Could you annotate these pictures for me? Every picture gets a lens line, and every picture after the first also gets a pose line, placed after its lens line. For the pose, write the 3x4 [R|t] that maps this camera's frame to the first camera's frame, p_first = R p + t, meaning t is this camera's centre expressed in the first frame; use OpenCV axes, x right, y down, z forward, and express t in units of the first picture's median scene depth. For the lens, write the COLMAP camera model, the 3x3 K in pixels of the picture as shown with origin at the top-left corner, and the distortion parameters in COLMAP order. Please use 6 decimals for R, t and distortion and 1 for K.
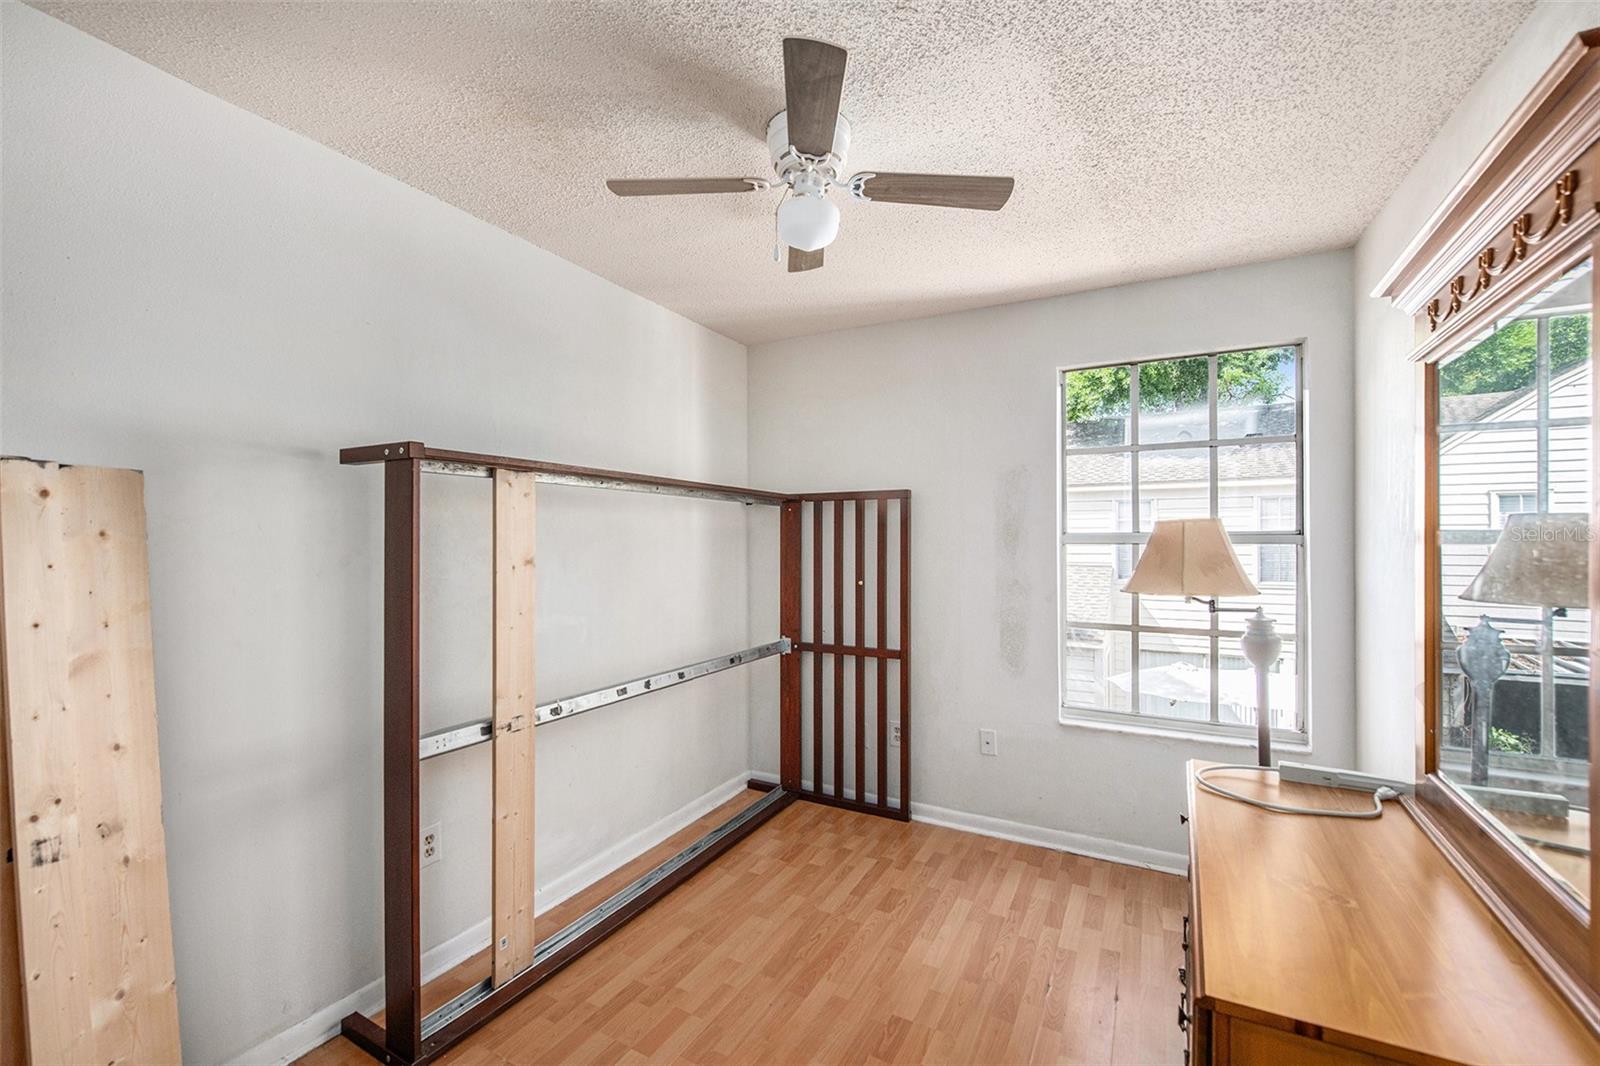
lens RADIAL K [[650.6, 0, 796.9], [0, 650.6, 537.3], [0, 0, 1]] dist [-0.015653, -0.000489]
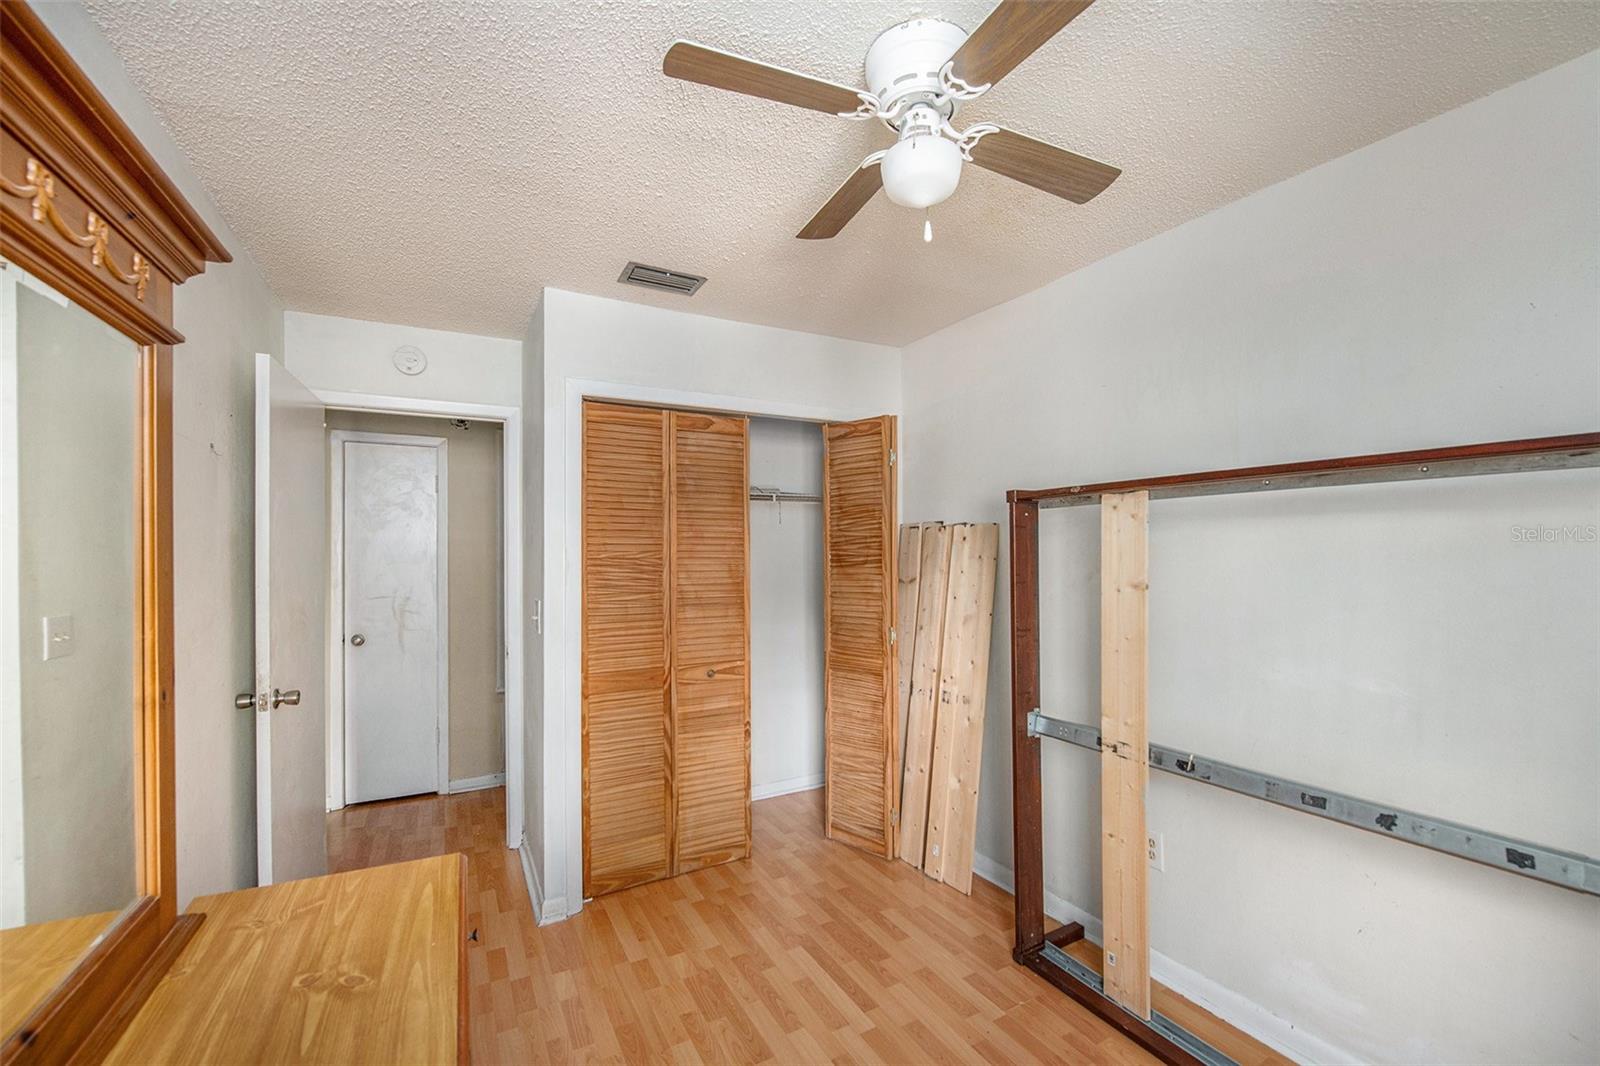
lens RADIAL K [[650.6, 0, 796.9], [0, 650.6, 537.3], [0, 0, 1]] dist [-0.015653, -0.000489]
pose [[-0.529888, -0.014848, -0.847938, 0.699975], [0.010056, 0.999666, -0.023789, -0.017292], [0.848008, -0.021133, -0.529562, 1.162158]]
